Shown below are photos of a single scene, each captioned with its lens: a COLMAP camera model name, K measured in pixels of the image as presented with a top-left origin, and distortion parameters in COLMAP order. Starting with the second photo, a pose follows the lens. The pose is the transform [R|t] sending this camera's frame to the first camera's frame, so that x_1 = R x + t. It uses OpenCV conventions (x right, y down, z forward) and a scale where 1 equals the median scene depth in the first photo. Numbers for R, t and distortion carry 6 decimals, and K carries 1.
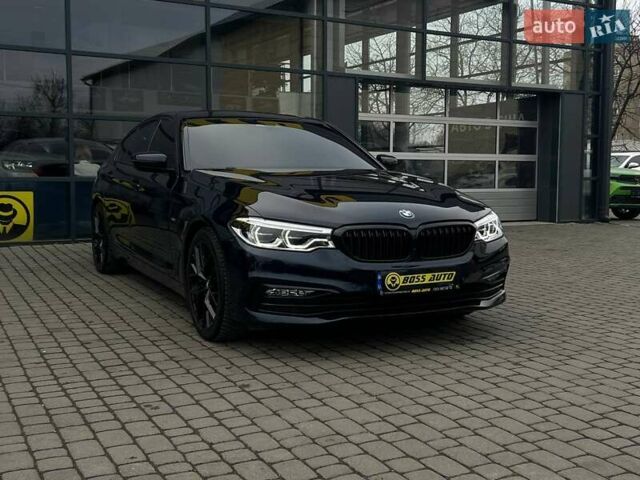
lens RADIAL K [[775.2, 0, 320.0], [0, 775.2, 240.0], [0, 0, 1]] dist [0.208964, 0.001387]
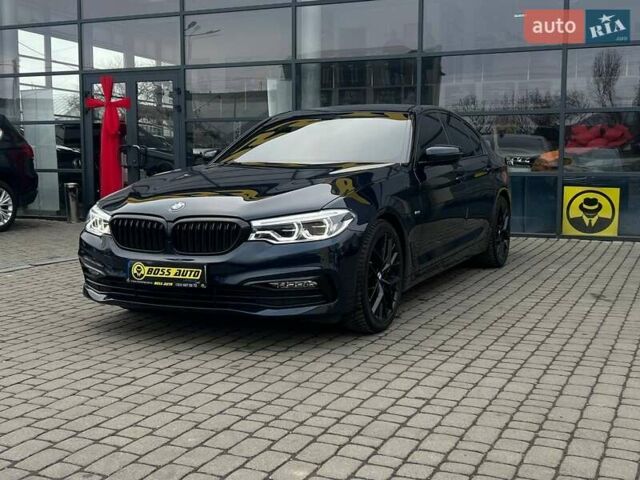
lens RADIAL K [[745.9, 0, 320.0], [0, 745.9, 240.0], [0, 0, 1]] dist [-0.013471, -0.023115]
pose [[0.606158, 0.072861, -0.792000, 0.990957], [-0.064585, 0.997016, 0.042291, -0.043407], [0.792718, 0.025516, 0.609055, 0.574864]]
